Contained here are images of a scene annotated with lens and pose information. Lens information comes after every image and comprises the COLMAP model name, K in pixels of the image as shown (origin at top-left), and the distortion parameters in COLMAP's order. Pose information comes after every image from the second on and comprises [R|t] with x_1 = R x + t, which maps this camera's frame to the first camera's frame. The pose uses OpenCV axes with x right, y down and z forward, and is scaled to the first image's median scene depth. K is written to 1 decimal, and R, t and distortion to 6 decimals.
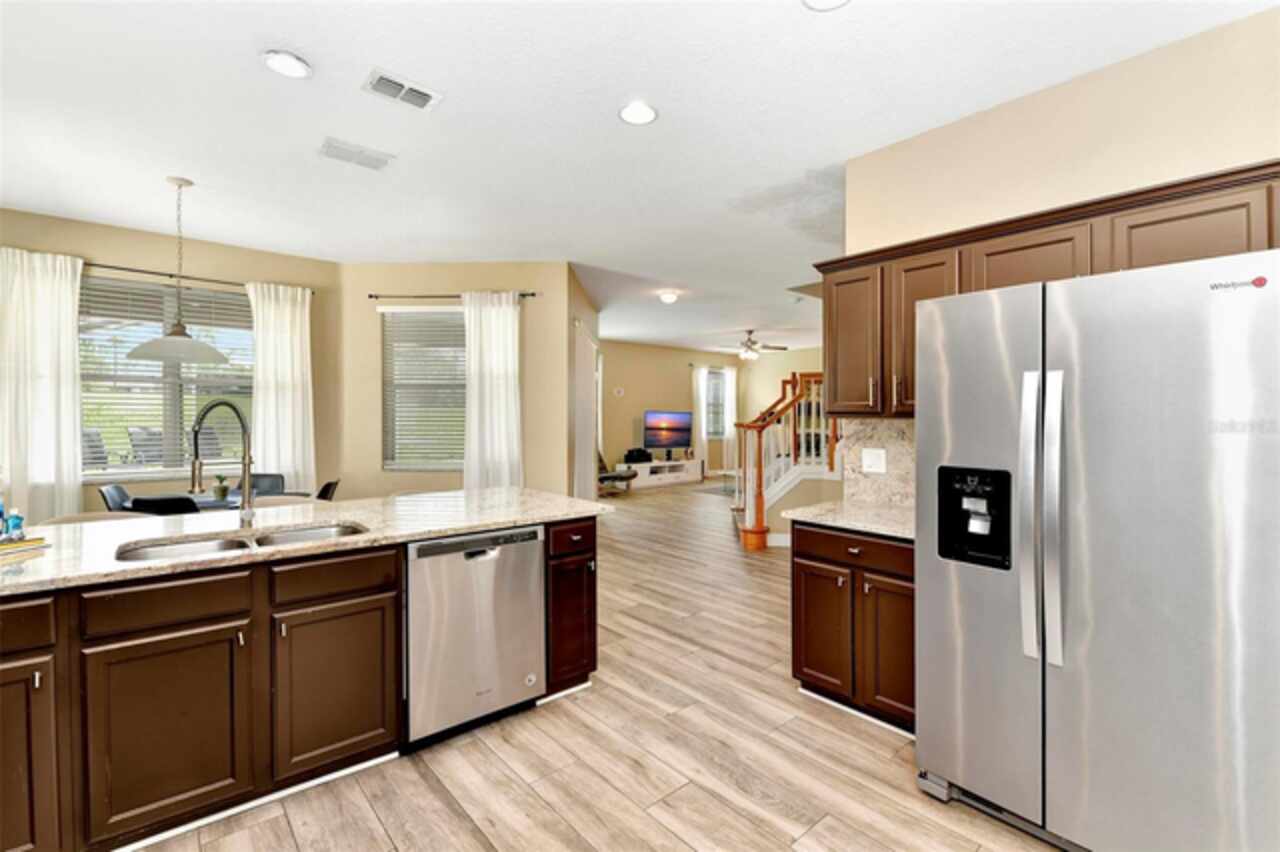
lens RADIAL K [[555.7, 0, 641.8], [0, 555.7, 424.4], [0, 0, 1]] dist [-0.005054, -0.000675]
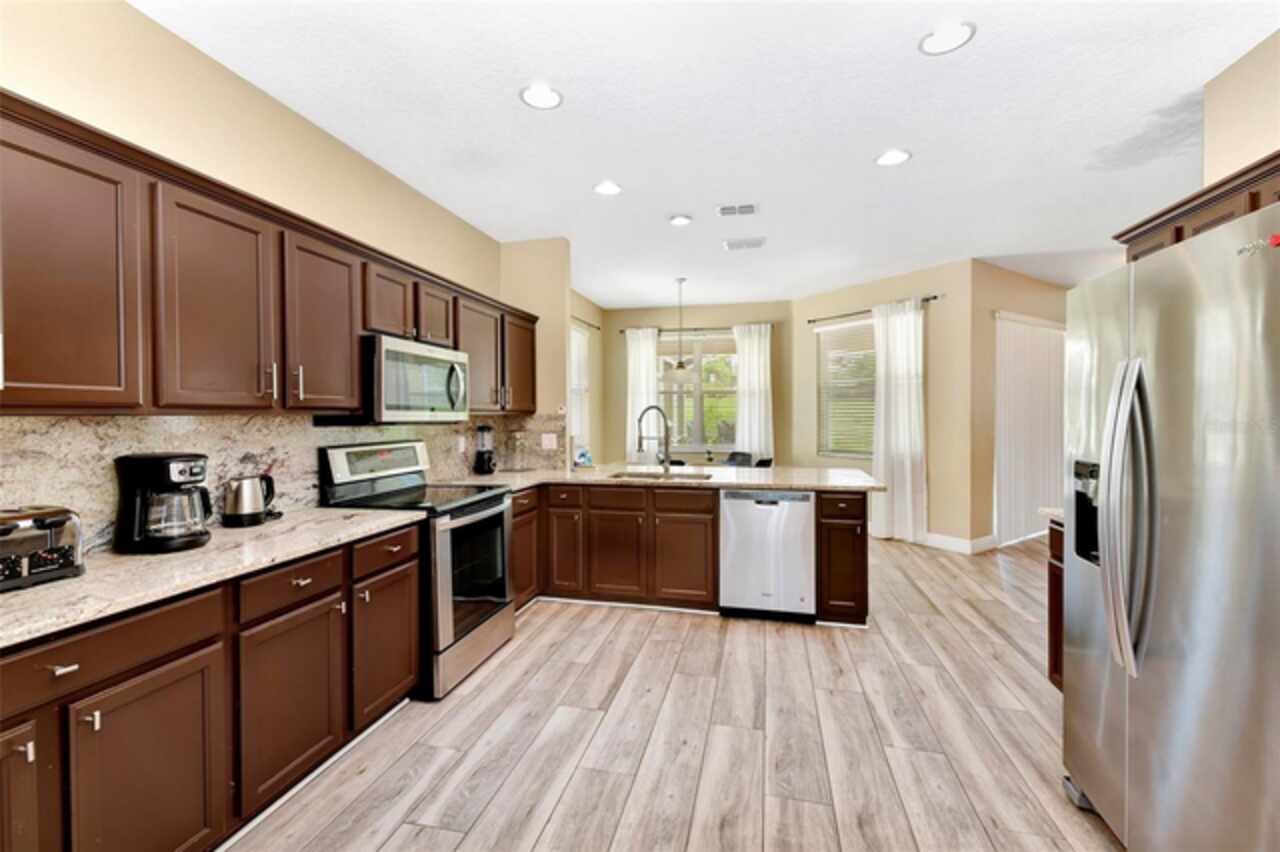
lens RADIAL K [[555.7, 0, 640.2], [0, 555.7, 423.0], [0, 0, 1]] dist [-0.005054, -0.000675]
pose [[0.571986, 0.005372, -0.820246, 0.692594], [-0.004218, 0.999985, 0.003608, 0.008747], [0.820253, 0.001397, 0.572000, -0.137982]]
